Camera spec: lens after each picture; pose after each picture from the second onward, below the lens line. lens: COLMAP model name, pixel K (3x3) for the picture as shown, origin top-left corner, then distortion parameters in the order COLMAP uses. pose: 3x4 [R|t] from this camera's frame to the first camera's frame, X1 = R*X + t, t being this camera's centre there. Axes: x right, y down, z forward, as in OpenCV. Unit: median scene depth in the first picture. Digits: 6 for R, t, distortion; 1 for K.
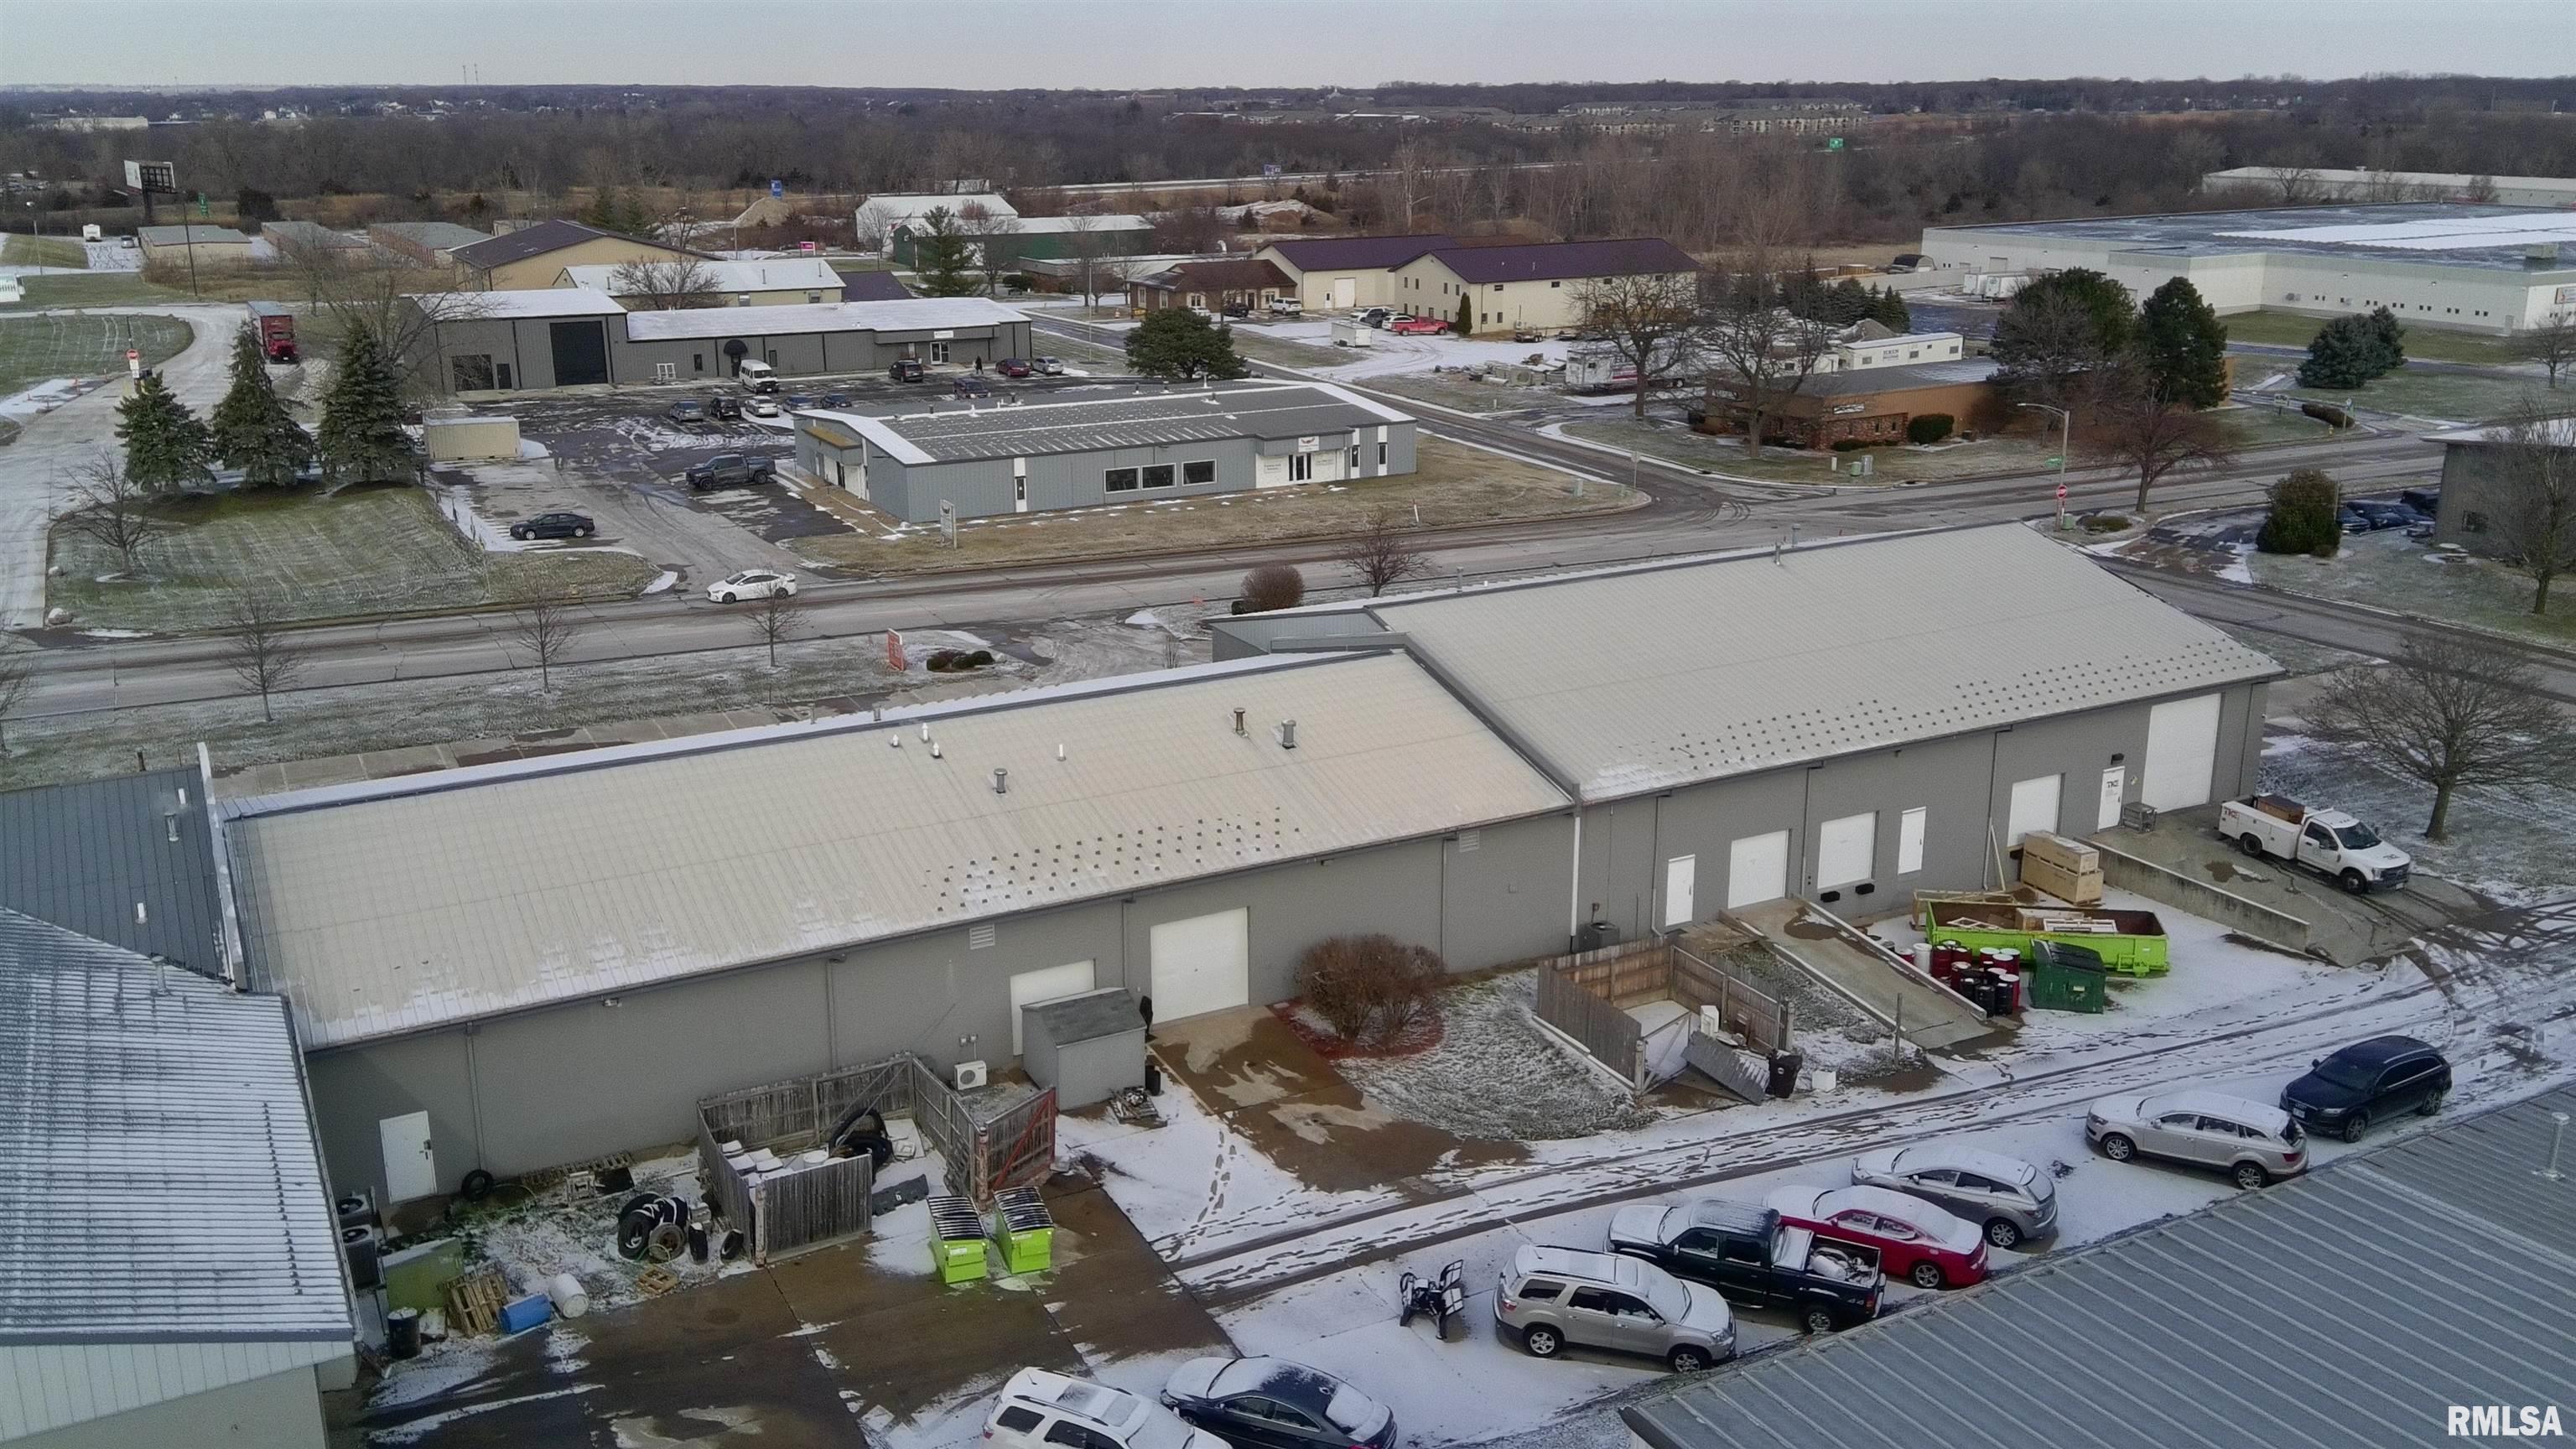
lens RADIAL K [[2122.6, 0, 1294.5], [0, 2122.6, 710.1], [0, 0, 1]] dist [0.136620, -0.212800]
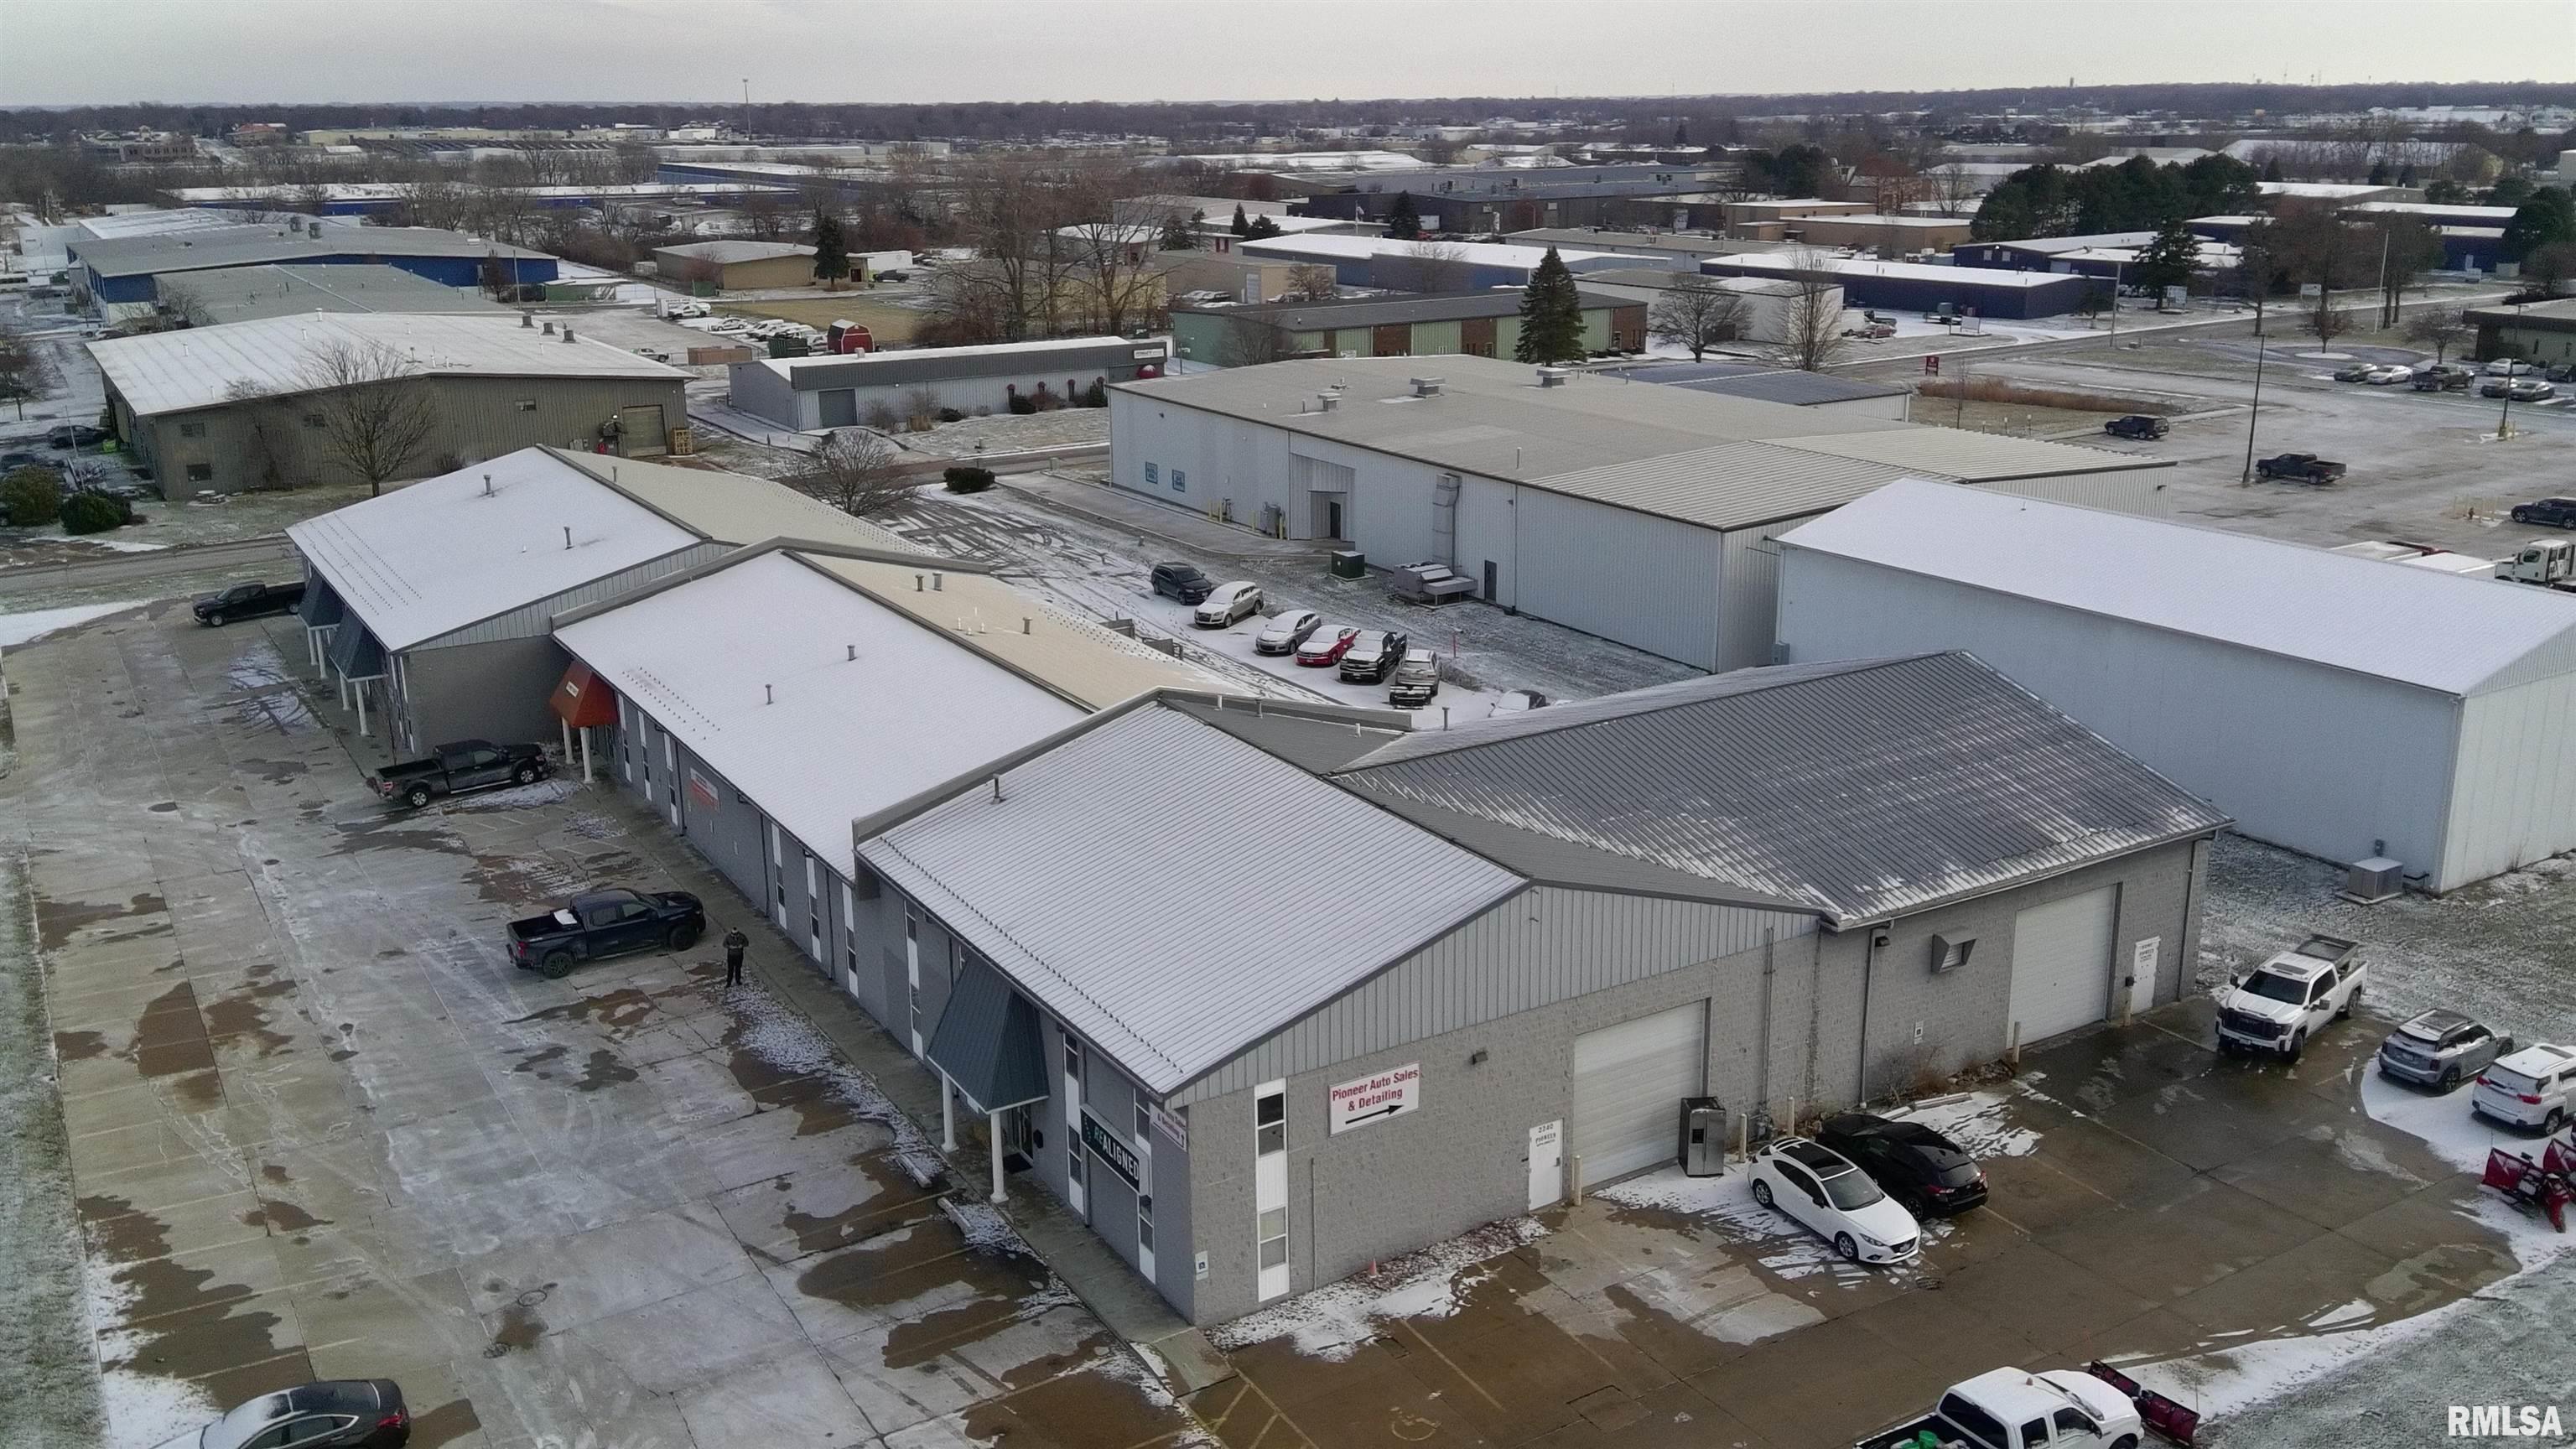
lens RADIAL K [[2122.6, 0, 1294.5], [0, 2122.6, 710.1], [0, 0, 1]] dist [0.136620, -0.212800]
pose [[-0.060743, -0.269385, 0.961115, -1.035086], [0.289845, 0.916643, 0.275238, -0.171134], [-0.955144, 0.295293, 0.022400, 0.570414]]
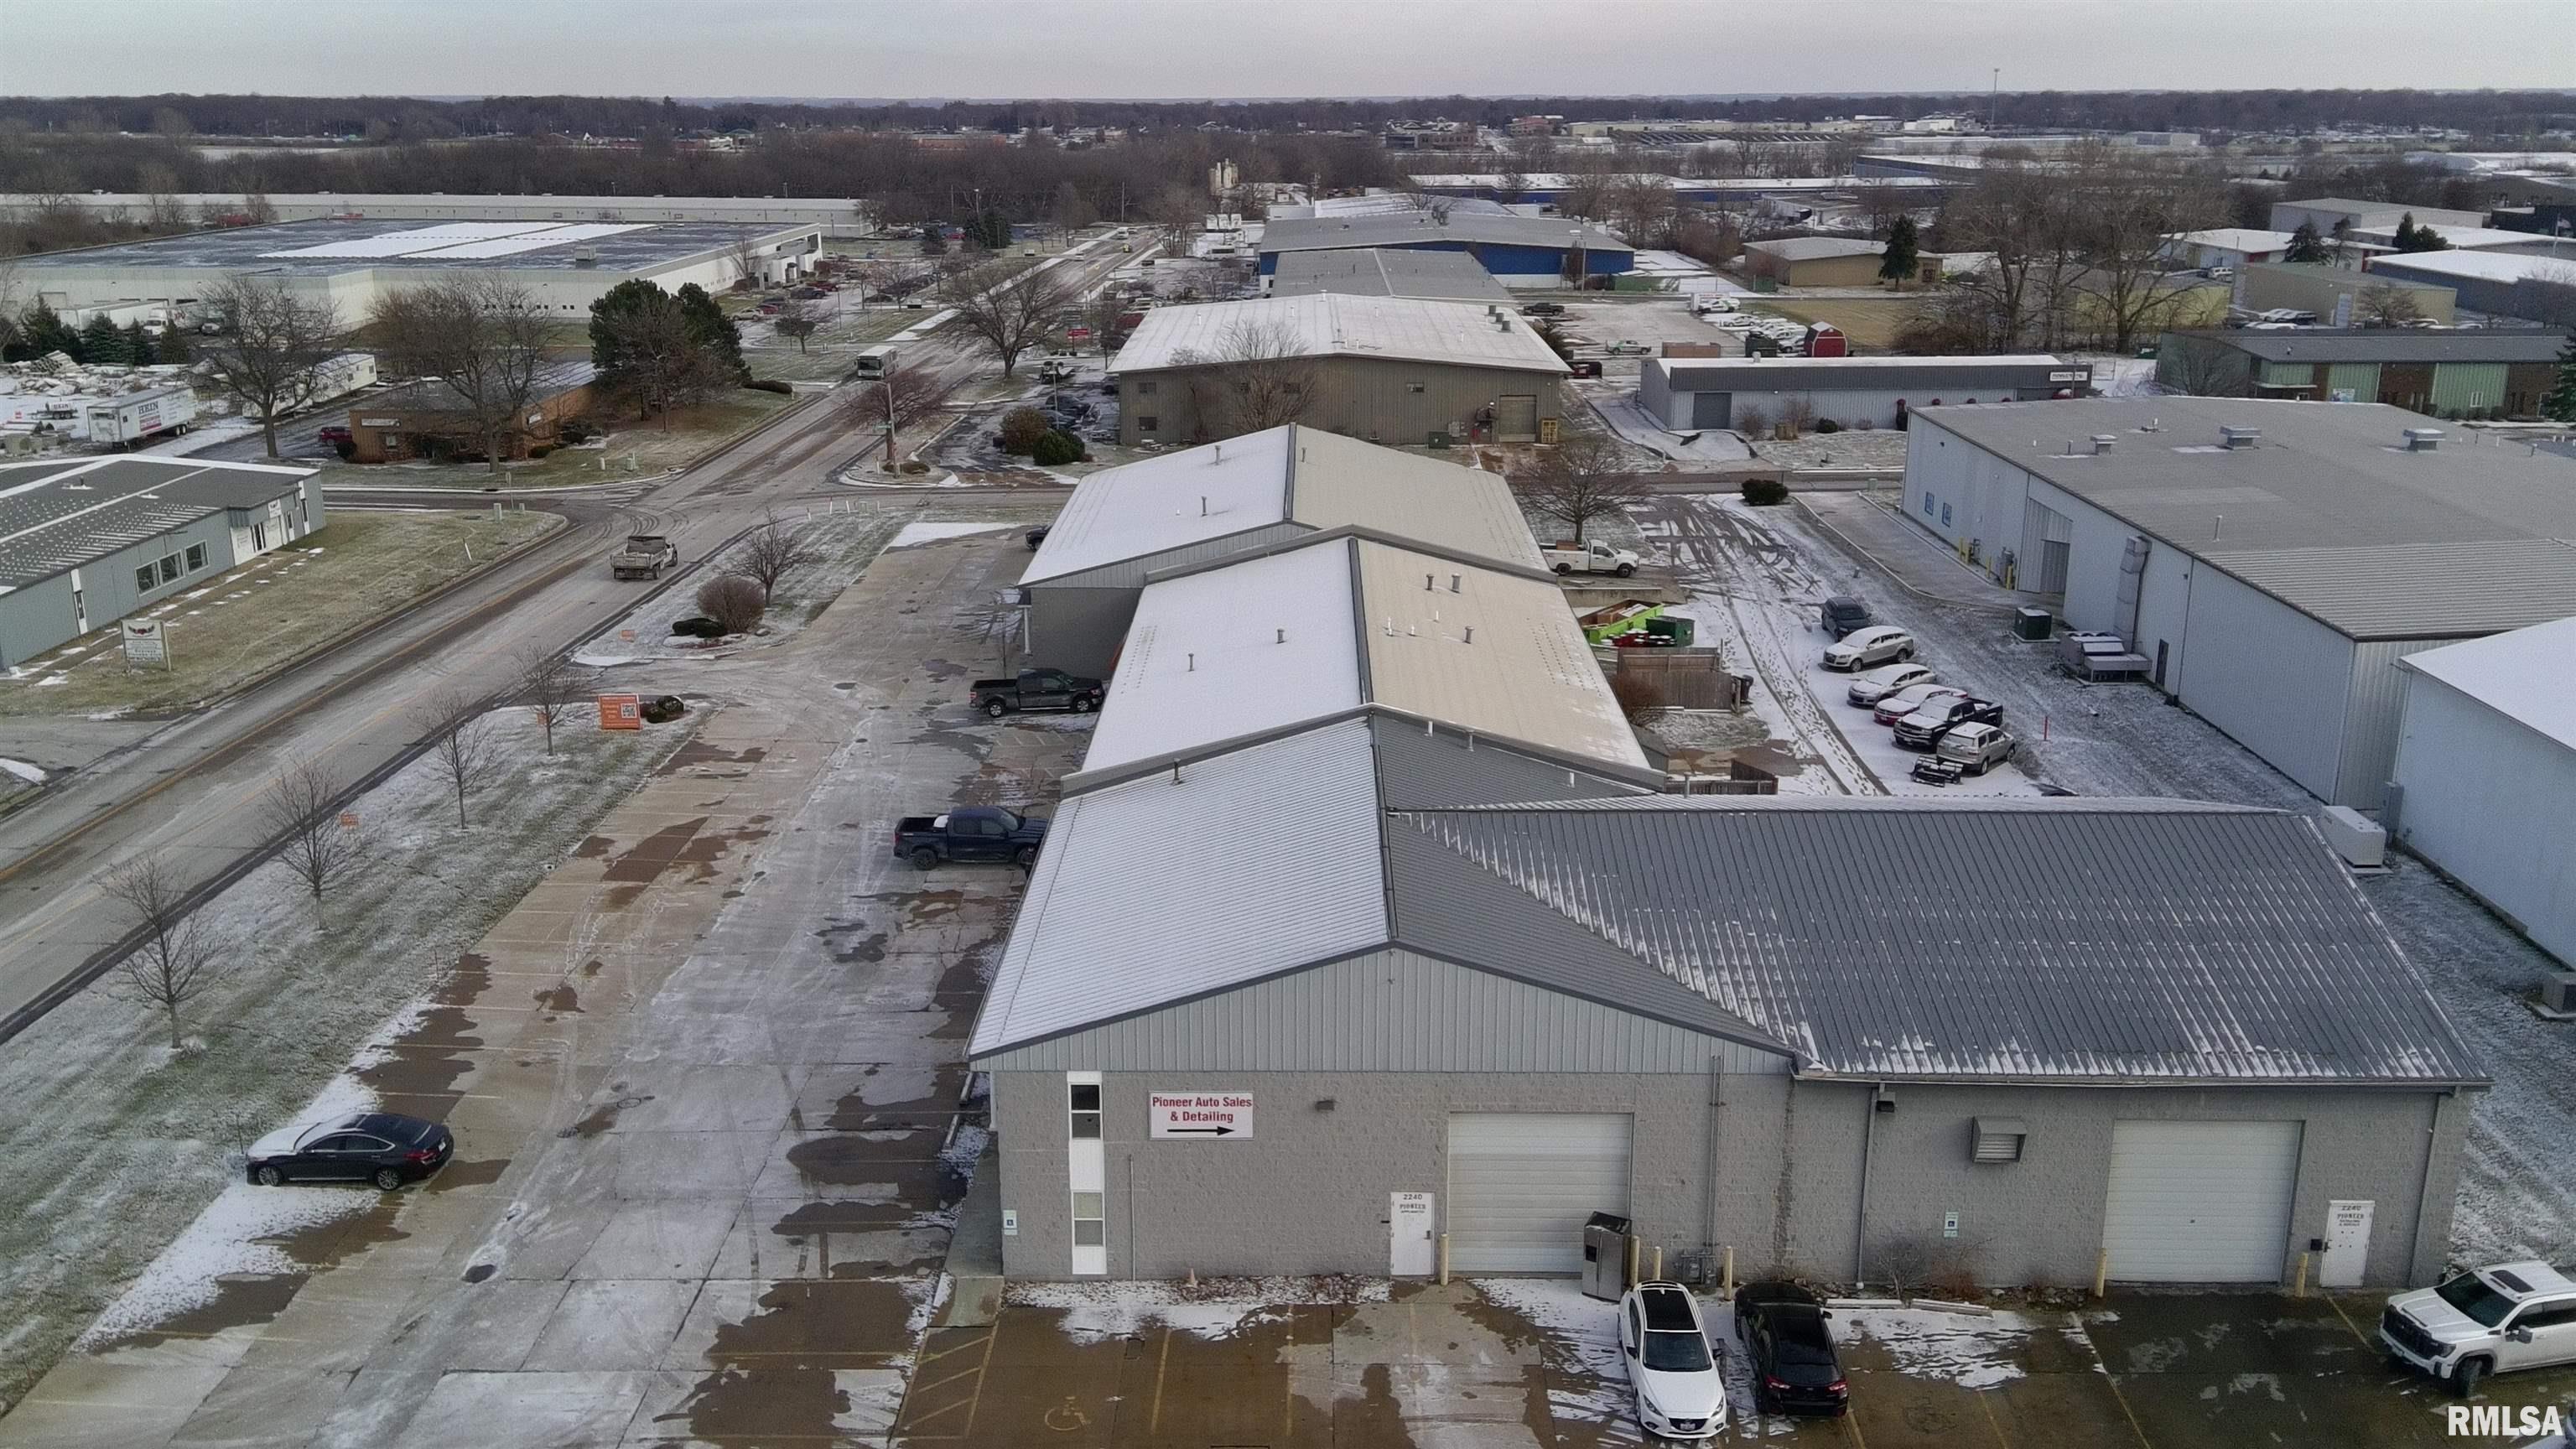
lens RADIAL K [[2122.6, 0, 1294.5], [0, 2122.6, 710.1], [0, 0, 1]] dist [0.136620, -0.212800]
pose [[0.477091, -0.238884, 0.845765, -0.977304], [0.245573, 0.960253, 0.132694, -0.094243], [-0.843847, 0.144389, 0.516792, 0.259034]]
